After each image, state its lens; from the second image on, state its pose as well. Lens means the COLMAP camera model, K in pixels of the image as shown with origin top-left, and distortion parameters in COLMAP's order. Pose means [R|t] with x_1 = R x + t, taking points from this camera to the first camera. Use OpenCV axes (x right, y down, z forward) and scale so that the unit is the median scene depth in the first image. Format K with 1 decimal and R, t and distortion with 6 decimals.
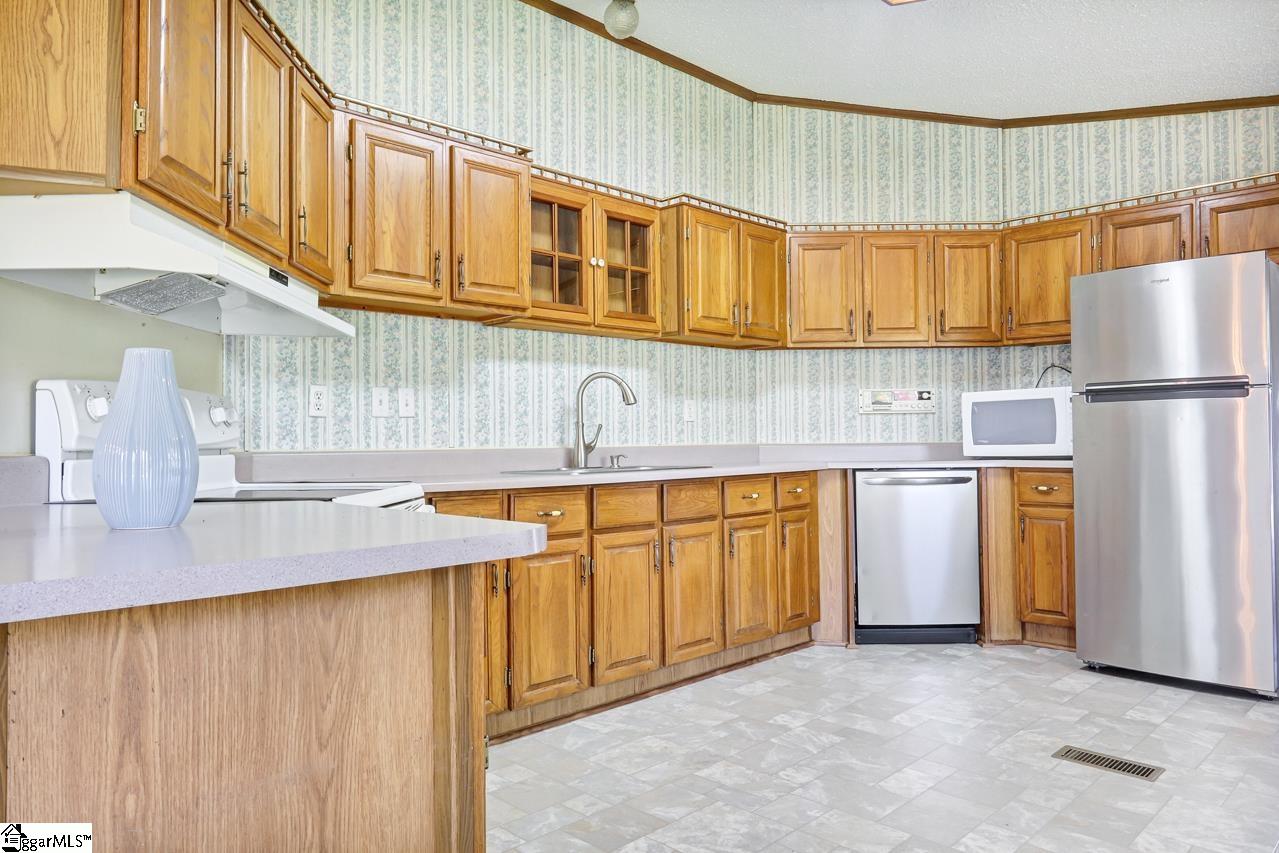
lens RADIAL K [[860.8, 0, 637.6], [0, 860.8, 405.4], [0, 0, 1]] dist [-0.008154, -0.002908]
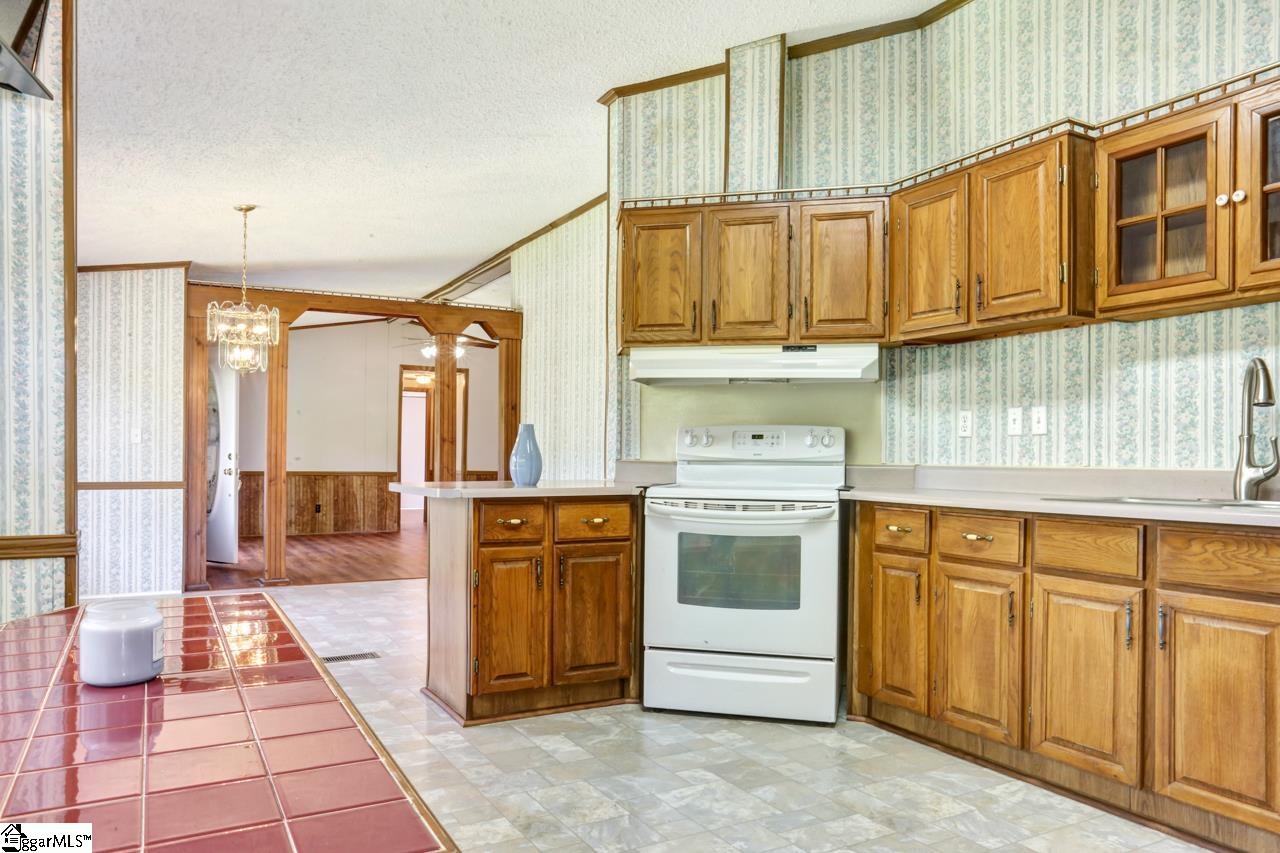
lens RADIAL K [[877.9, 0, 616.6], [0, 877.9, 436.3], [0, 0, 1]] dist [-0.012370, -0.005812]
pose [[-0.280194, -0.015872, -0.959812, 0.849118], [0.034247, 0.999062, -0.026519, 0.025775], [0.959332, -0.040301, -0.279388, 0.822221]]
